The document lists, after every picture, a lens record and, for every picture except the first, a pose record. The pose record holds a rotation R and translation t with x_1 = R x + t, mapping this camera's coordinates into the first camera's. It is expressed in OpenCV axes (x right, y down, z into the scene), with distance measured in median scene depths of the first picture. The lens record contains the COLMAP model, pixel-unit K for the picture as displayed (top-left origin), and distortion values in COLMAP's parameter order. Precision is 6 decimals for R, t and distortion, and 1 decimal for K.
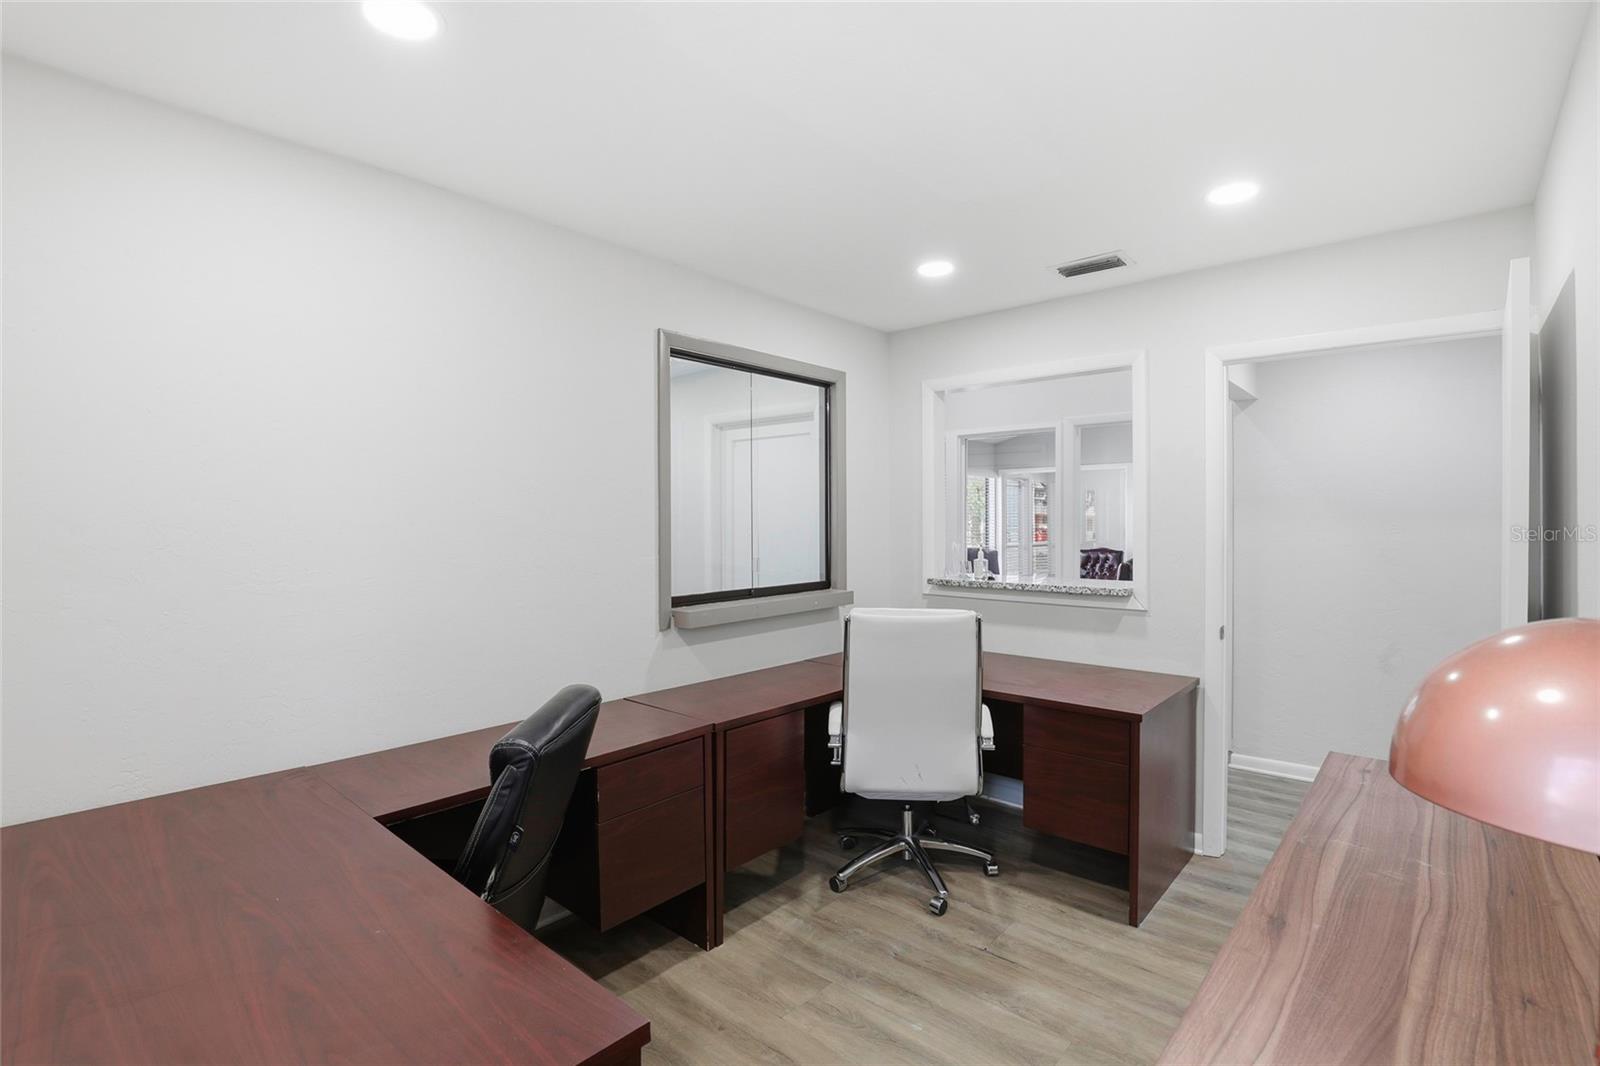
lens RADIAL K [[741.4, 0, 807.0], [0, 741.4, 527.2], [0, 0, 1]] dist [-0.024171, -0.000441]
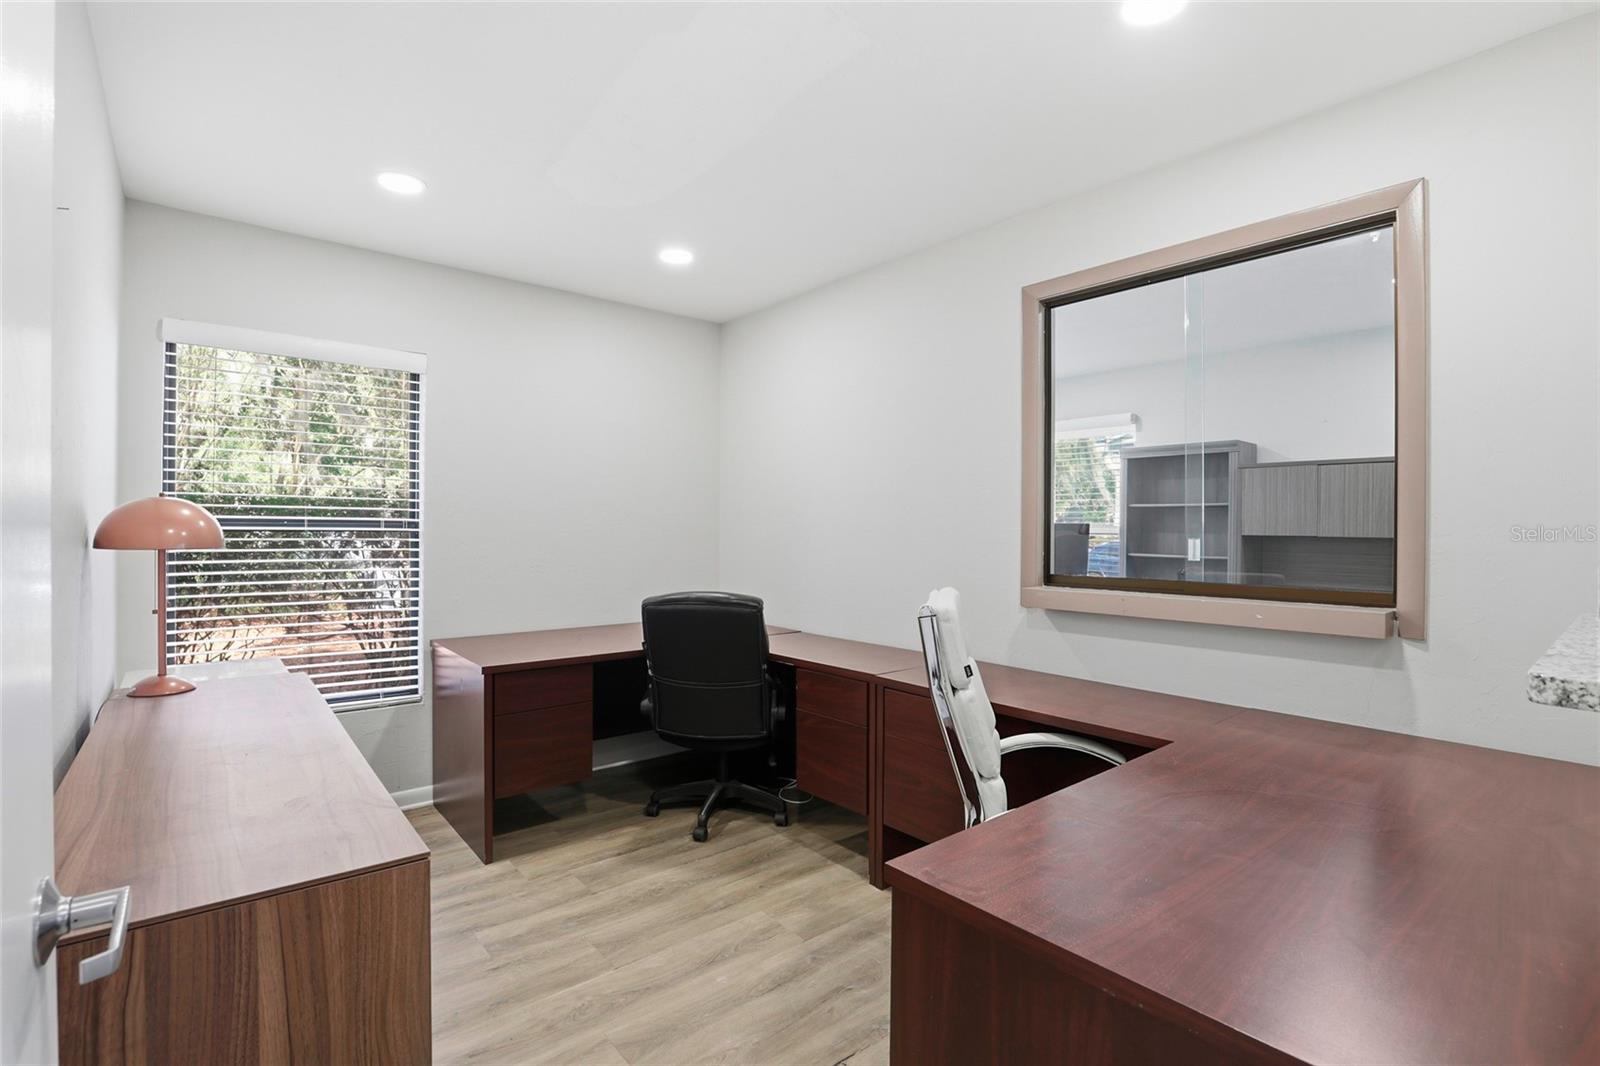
lens RADIAL K [[741.4, 0, 810.1], [0, 741.4, 533.3], [0, 0, 1]] dist [-0.024171, -0.000441]
pose [[-0.147892, 0.010815, -0.988944, 1.004218], [-0.007857, 0.999896, 0.012110, 0.047348], [0.988972, 0.009561, -0.147792, 1.124962]]
